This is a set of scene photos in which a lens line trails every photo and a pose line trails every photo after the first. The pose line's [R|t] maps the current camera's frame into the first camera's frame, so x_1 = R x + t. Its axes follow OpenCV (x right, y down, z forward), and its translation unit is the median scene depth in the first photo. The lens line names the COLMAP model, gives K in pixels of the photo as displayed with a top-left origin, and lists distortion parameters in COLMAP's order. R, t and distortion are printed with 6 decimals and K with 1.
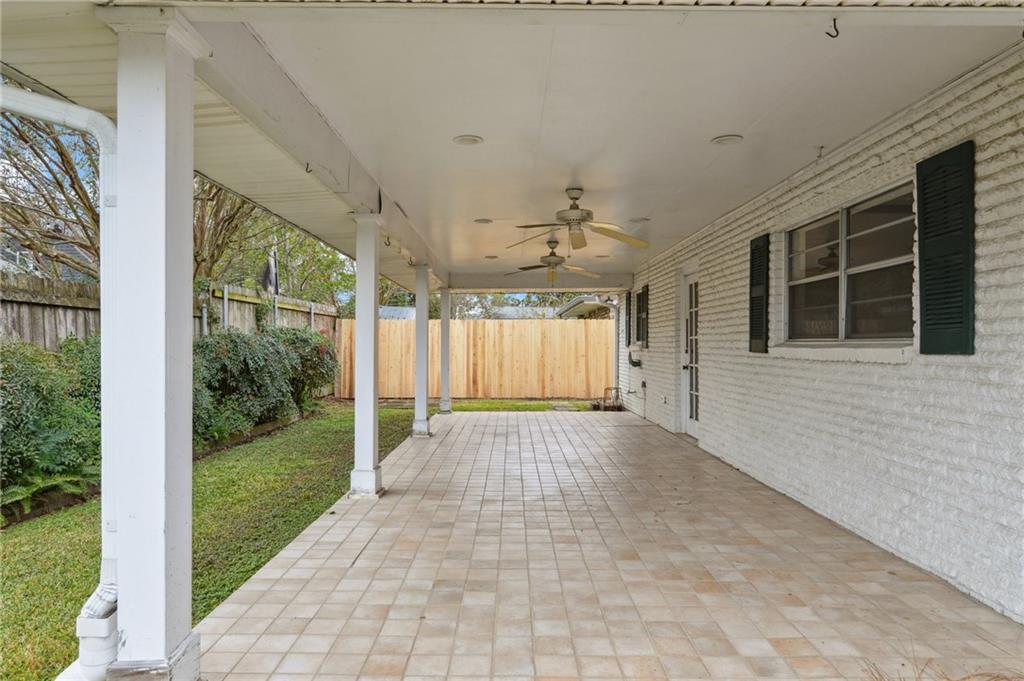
lens RADIAL K [[666.5, 0, 509.9], [0, 666.5, 377.8], [0, 0, 1]] dist [-0.002500, 0.001050]
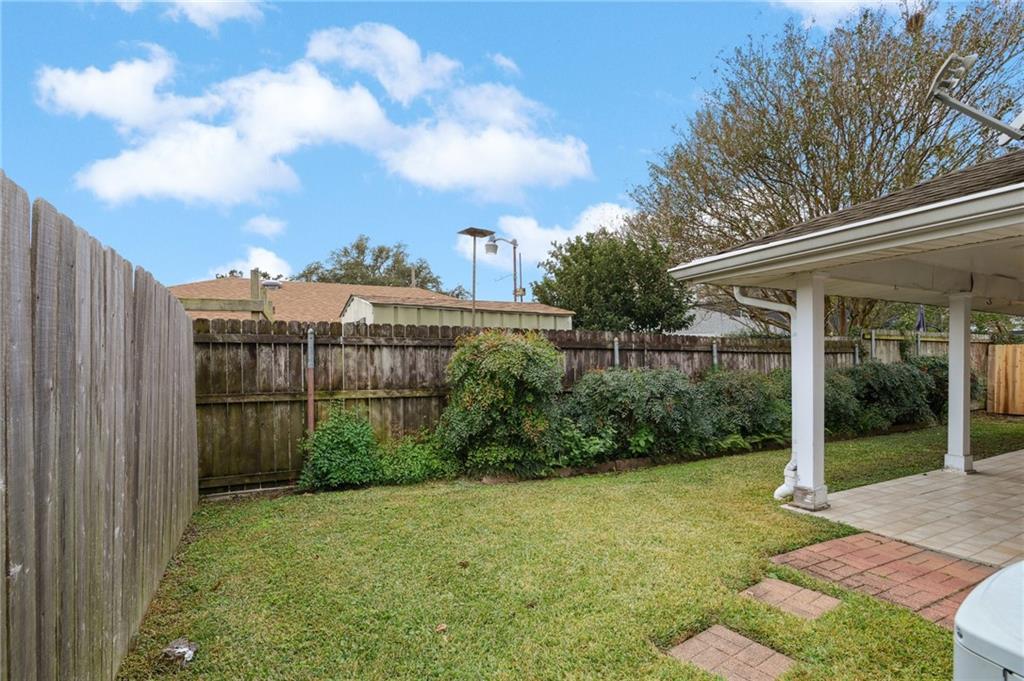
lens RADIAL K [[479.4, 0, 506.3], [0, 479.4, 341.8], [0, 0, 1]] dist [-0.002610, -0.000979]
pose [[0.464433, -0.045818, -0.884422, 0.234046], [-0.036413, 0.996828, -0.070763, -0.009041], [0.884859, 0.065069, 0.461292, -0.379404]]
